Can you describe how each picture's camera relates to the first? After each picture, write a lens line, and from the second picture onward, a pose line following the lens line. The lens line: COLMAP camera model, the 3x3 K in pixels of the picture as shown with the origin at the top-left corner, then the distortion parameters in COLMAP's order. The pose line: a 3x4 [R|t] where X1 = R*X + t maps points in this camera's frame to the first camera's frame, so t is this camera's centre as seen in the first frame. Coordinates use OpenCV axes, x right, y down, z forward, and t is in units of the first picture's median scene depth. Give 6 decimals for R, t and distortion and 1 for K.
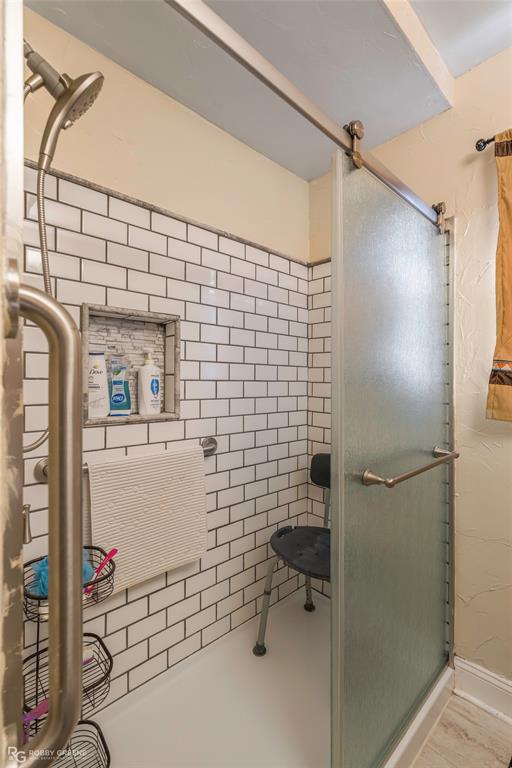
lens RADIAL K [[349.9, 0, 252.3], [0, 349.9, 382.9], [0, 0, 1]] dist [-0.010372, 0.001795]
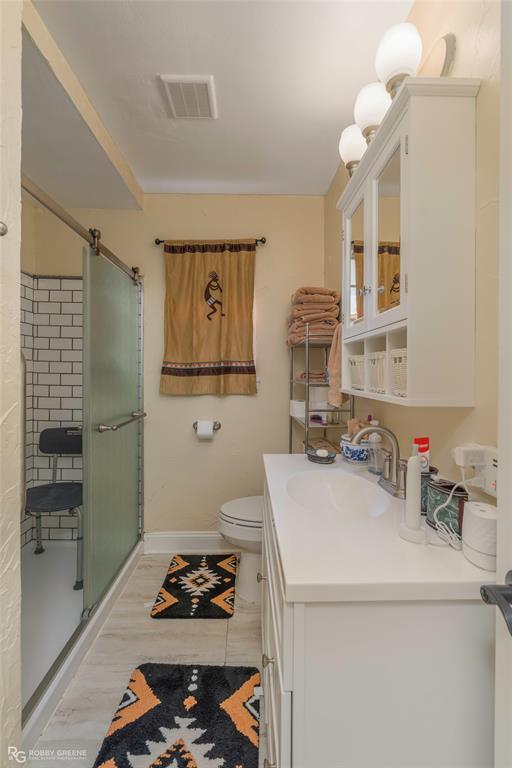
lens RADIAL K [[349.9, 0, 253.0], [0, 349.9, 377.7], [0, 0, 1]] dist [-0.010372, 0.001795]
pose [[0.662584, -0.007921, 0.748946, -0.347186], [-0.006624, 0.999843, 0.016435, -0.014718], [-0.748959, -0.015851, 0.662427, -0.538177]]
